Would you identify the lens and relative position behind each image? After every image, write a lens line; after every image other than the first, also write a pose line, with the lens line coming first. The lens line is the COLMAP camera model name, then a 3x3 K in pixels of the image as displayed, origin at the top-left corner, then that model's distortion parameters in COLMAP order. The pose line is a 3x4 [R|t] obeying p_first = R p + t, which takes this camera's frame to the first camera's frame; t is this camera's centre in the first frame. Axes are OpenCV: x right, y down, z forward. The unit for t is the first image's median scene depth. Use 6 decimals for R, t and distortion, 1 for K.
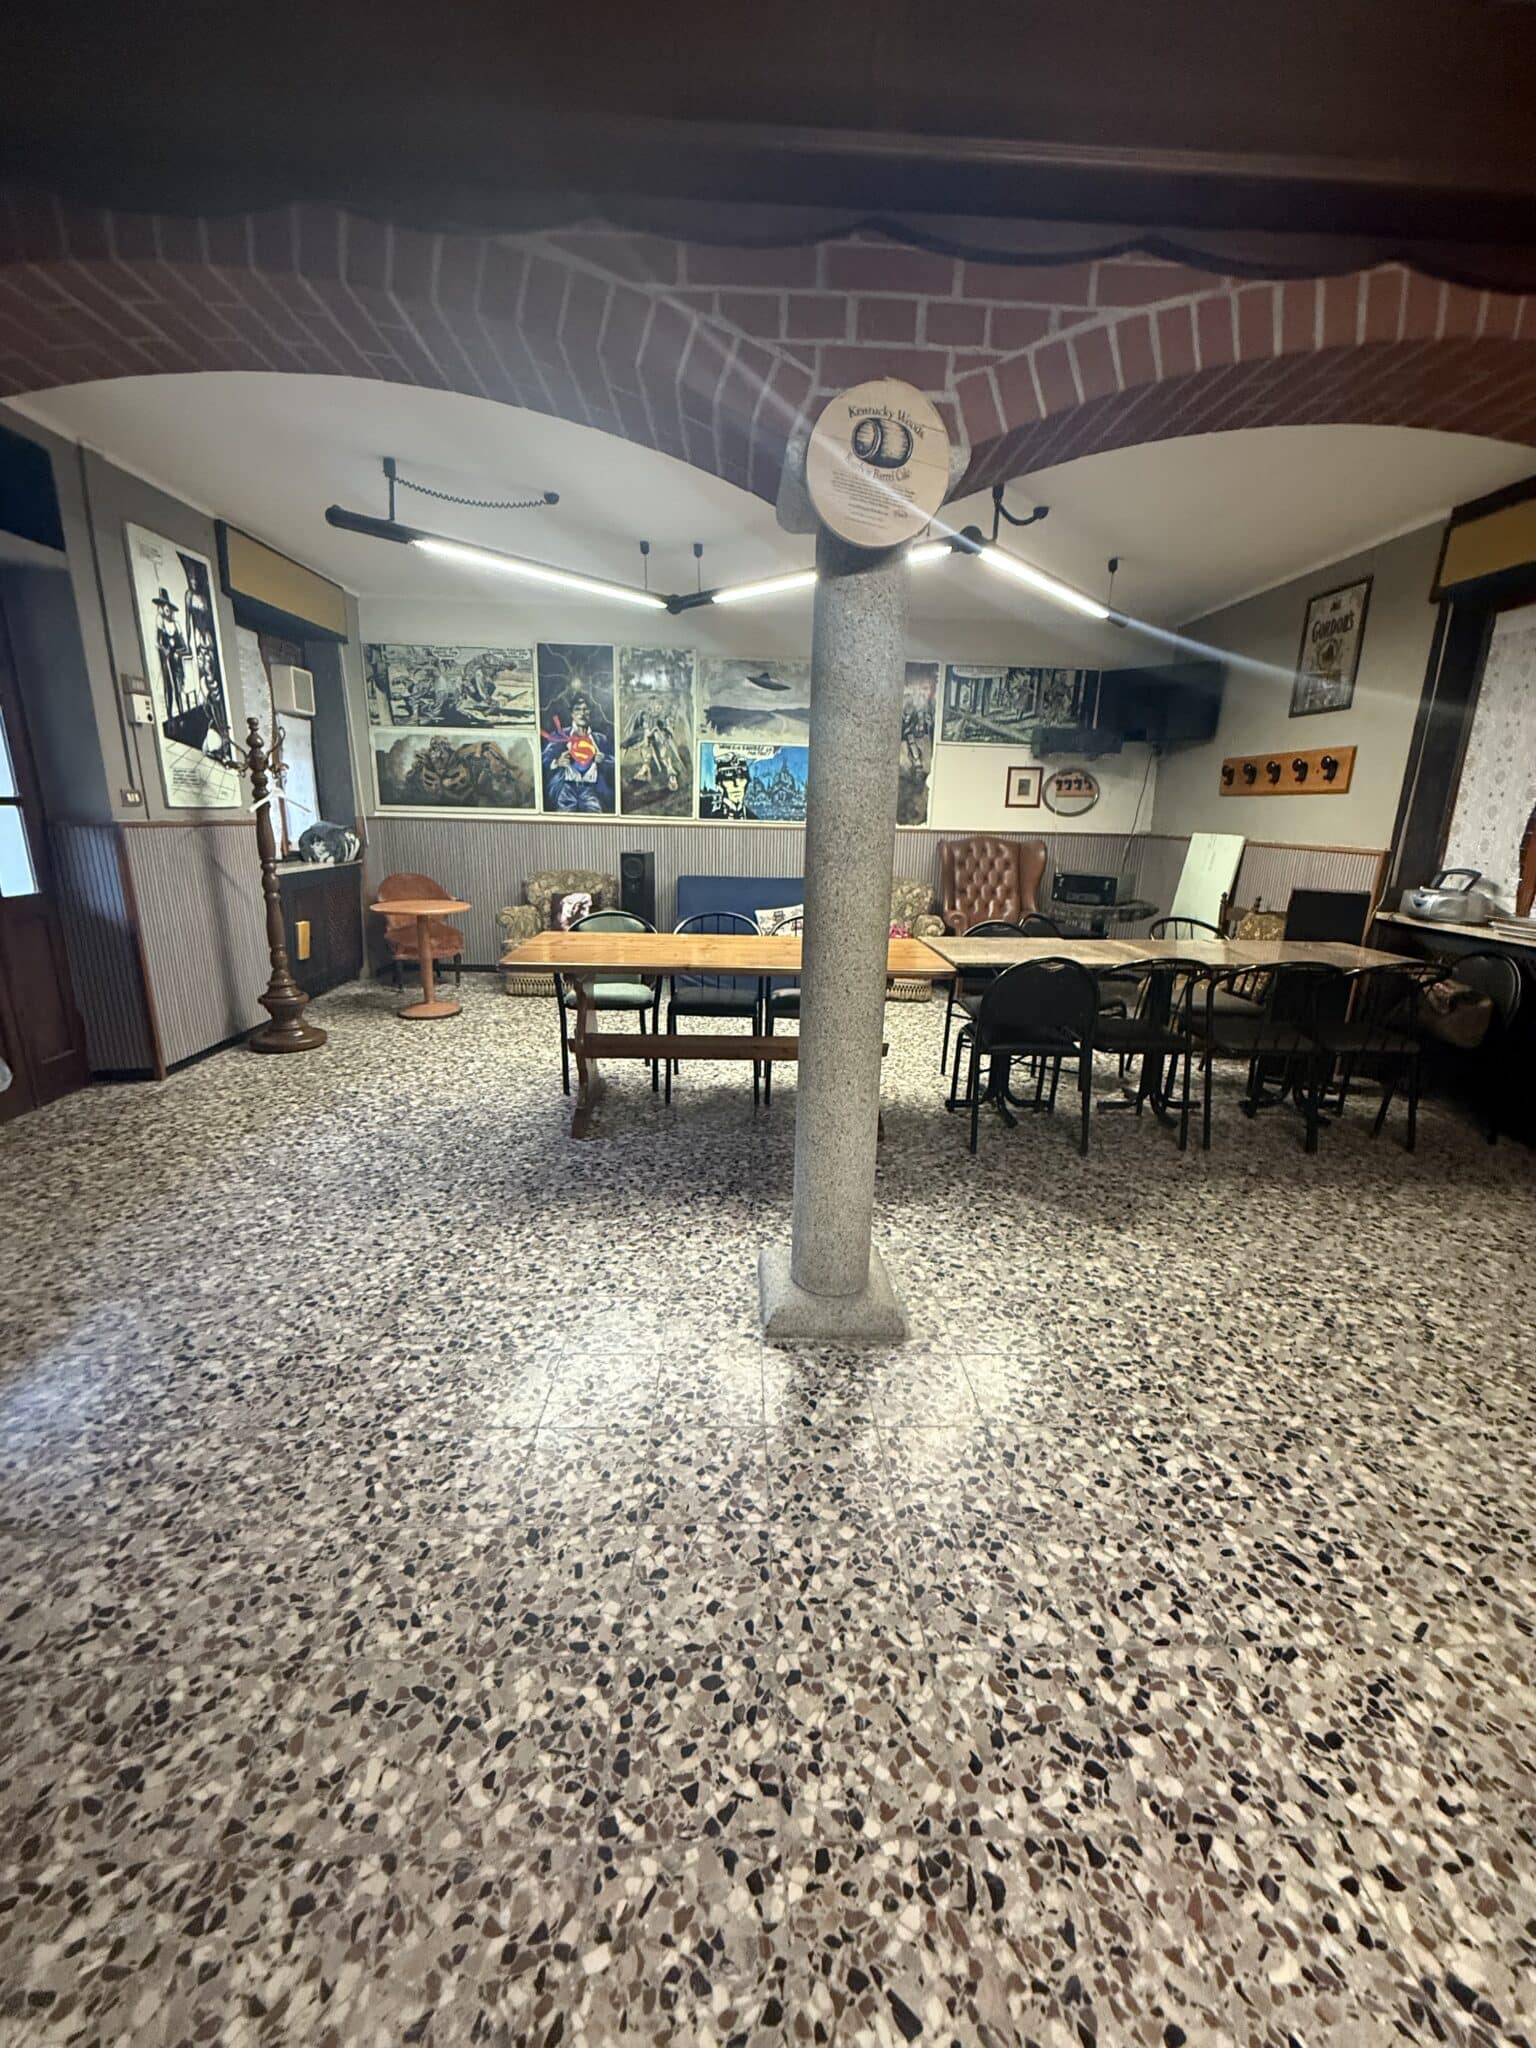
lens RADIAL K [[817.9, 0, 769.1], [0, 817.9, 1017.5], [0, 0, 1]] dist [-0.004227, 0.001032]
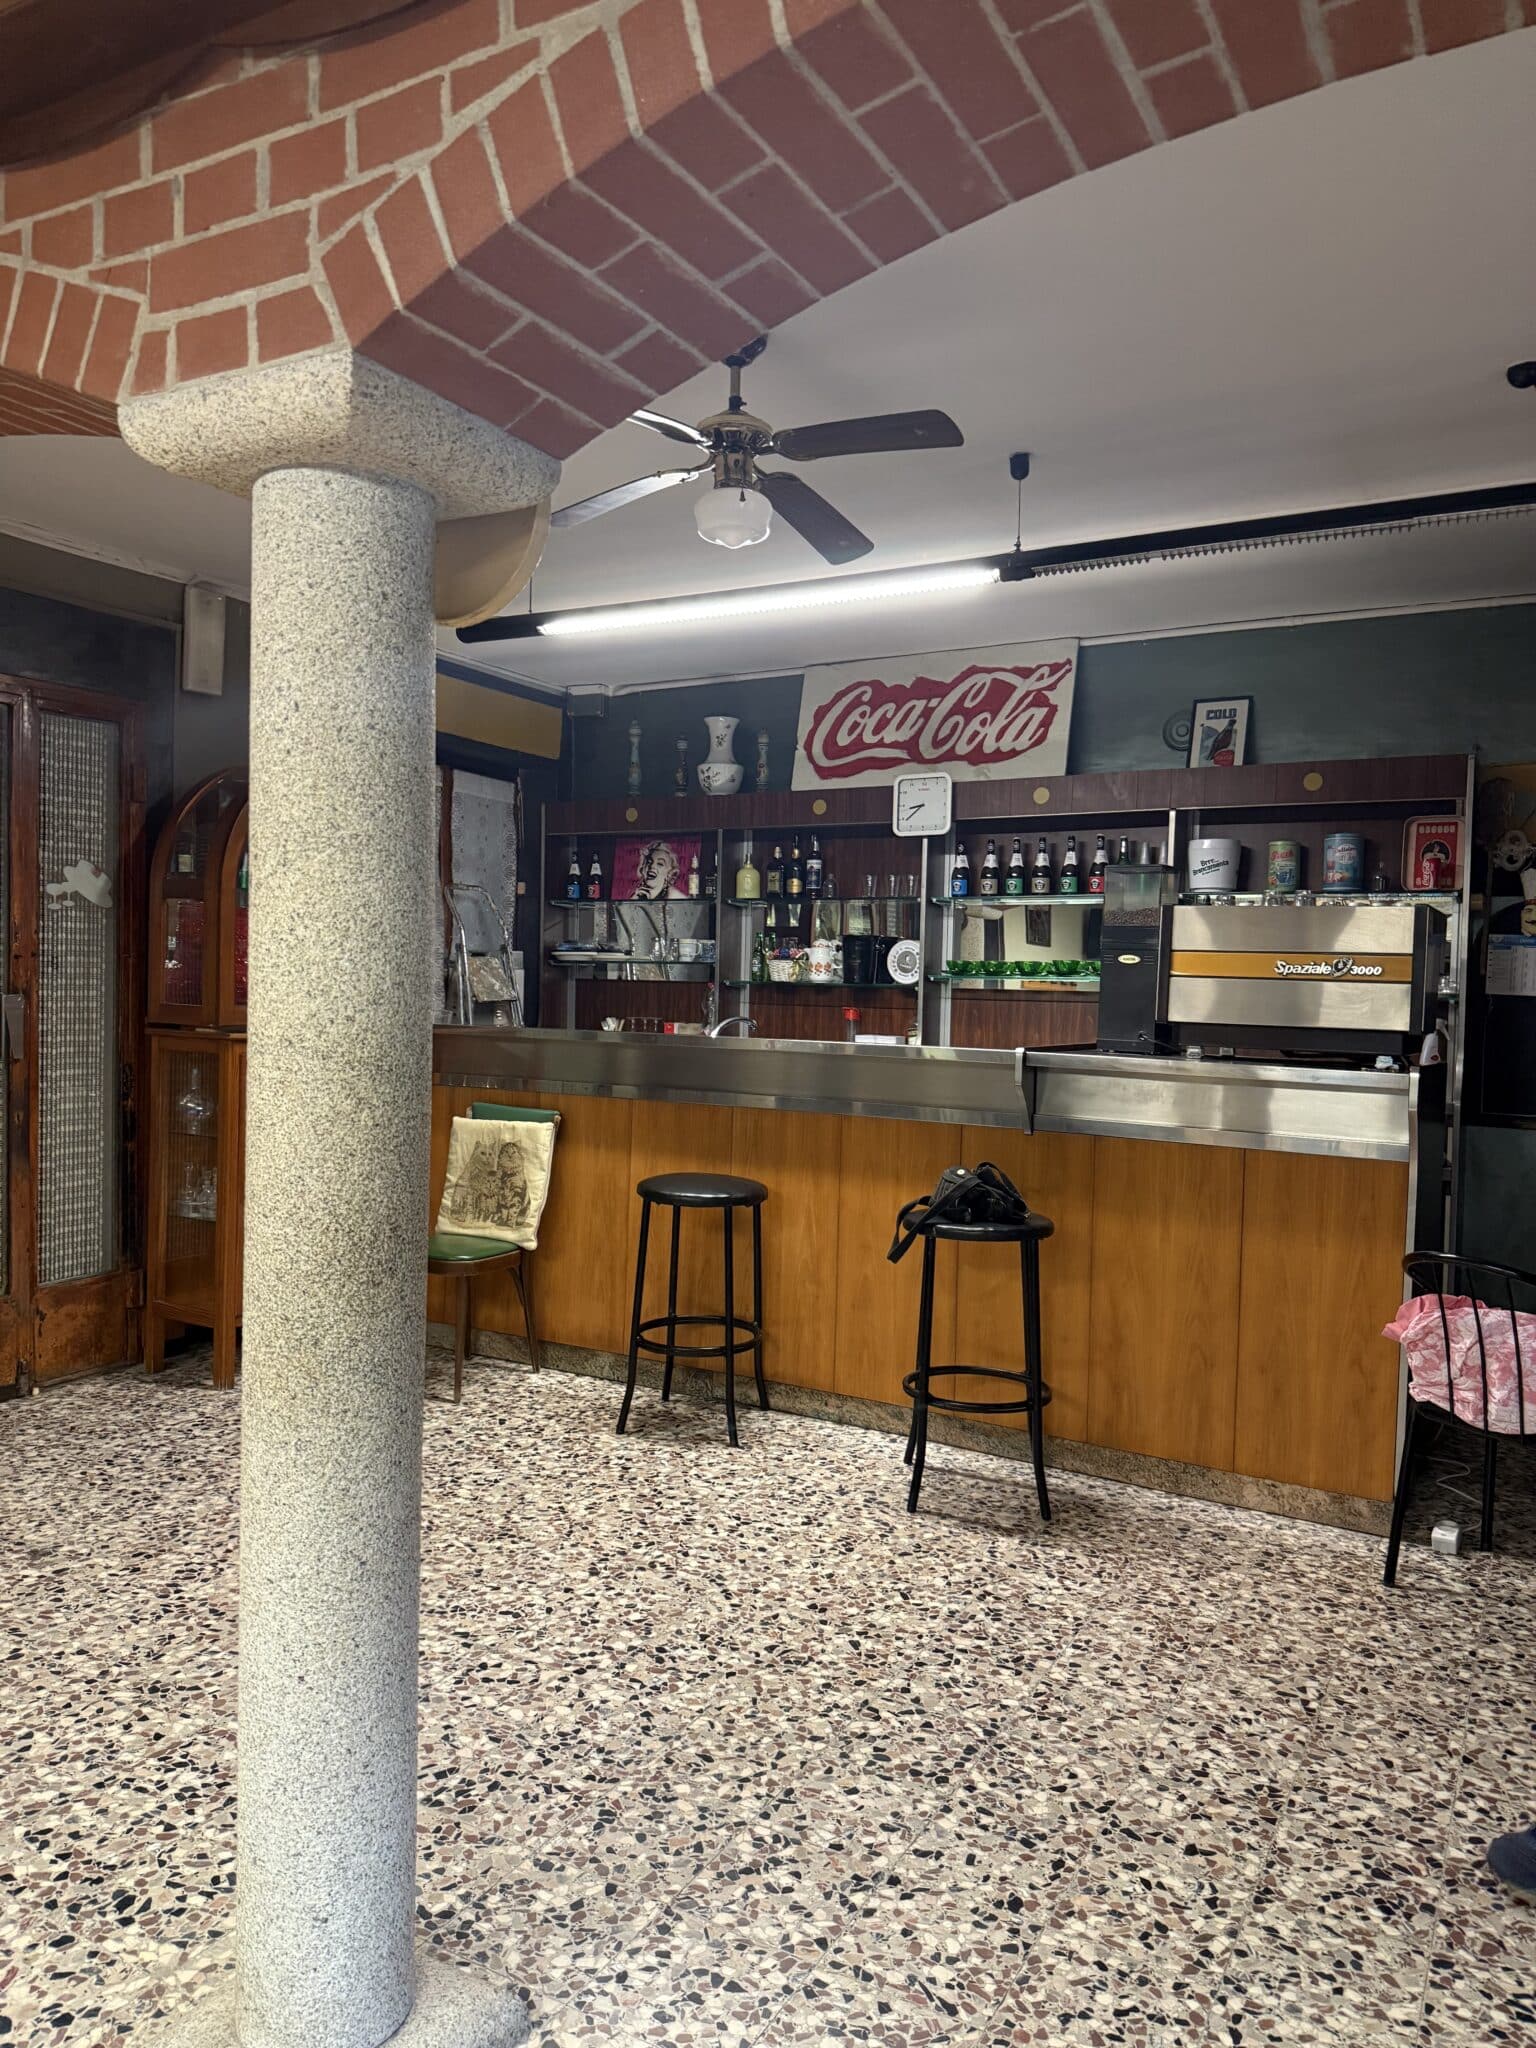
lens RADIAL K [[1457.3, 0, 763.1], [0, 1457.3, 1036.3], [0, 0, 1]] dist [0.082817, -0.103812]
pose [[-0.853174, -0.067906, 0.517188, -0.266128], [0.084910, 0.960187, 0.266142, -0.203778], [-0.514669, 0.270980, -0.813440, 0.715989]]
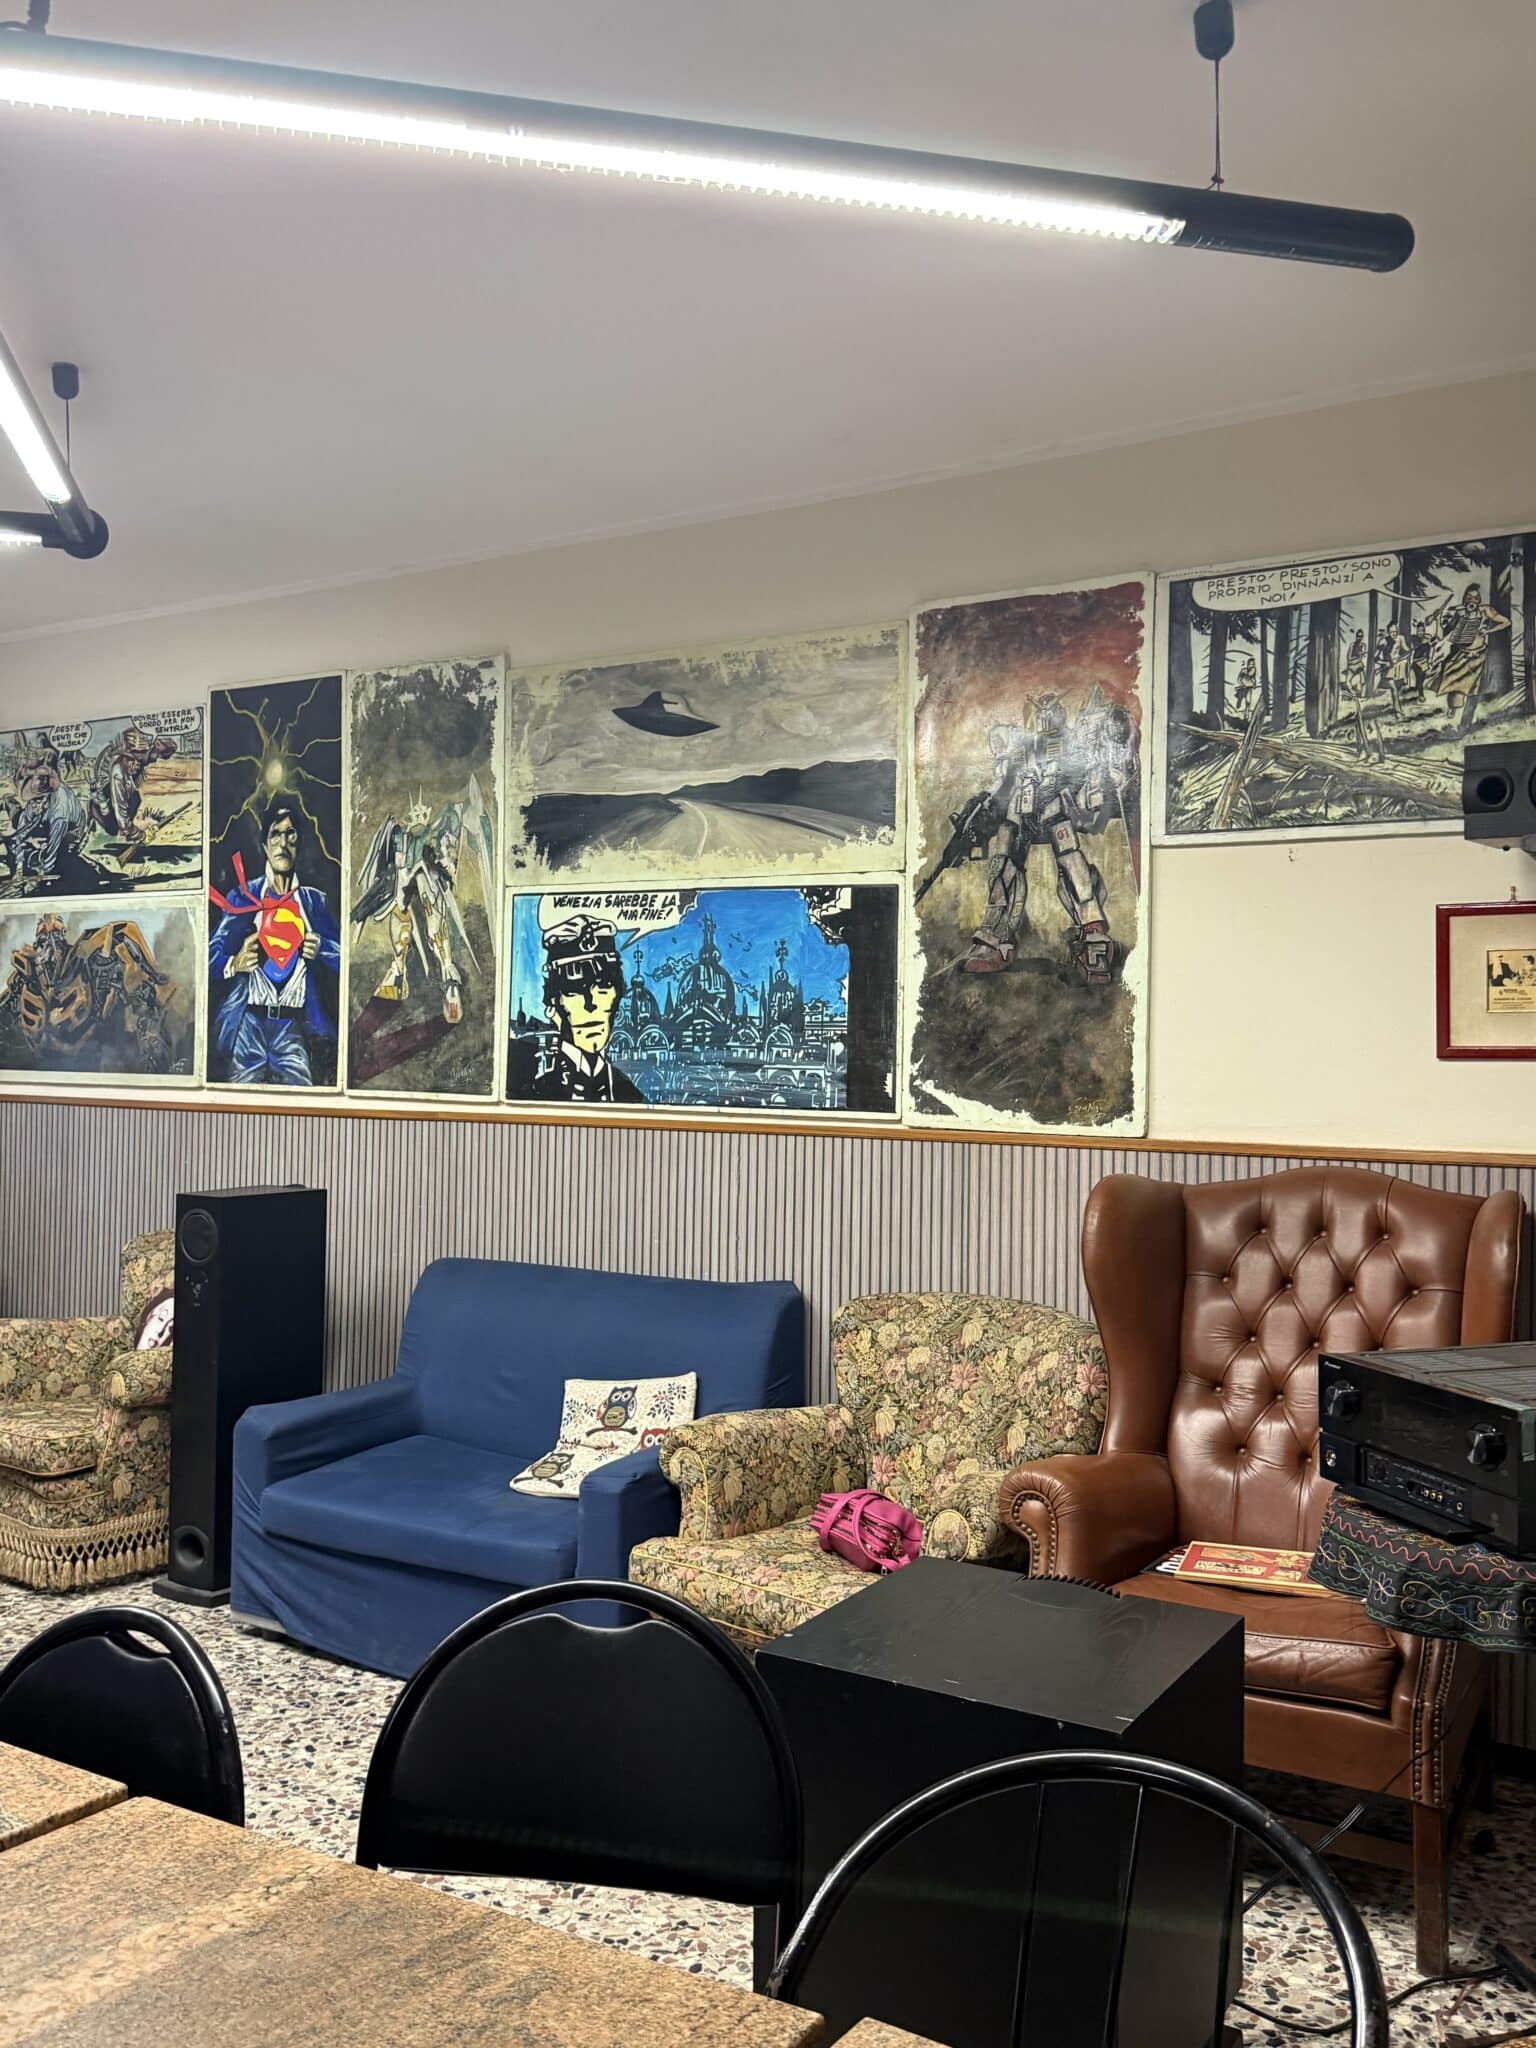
lens RADIAL K [[1755.6, 0, 757.4], [0, 1755.6, 1026.0], [0, 0, 1]] dist [0.110765, -0.160251]
pose [[0.820815, -0.019637, -0.570856, 0.636140], [-0.131147, 0.966230, -0.221810, -0.173682], [0.555934, 0.256931, 0.790521, 0.656548]]
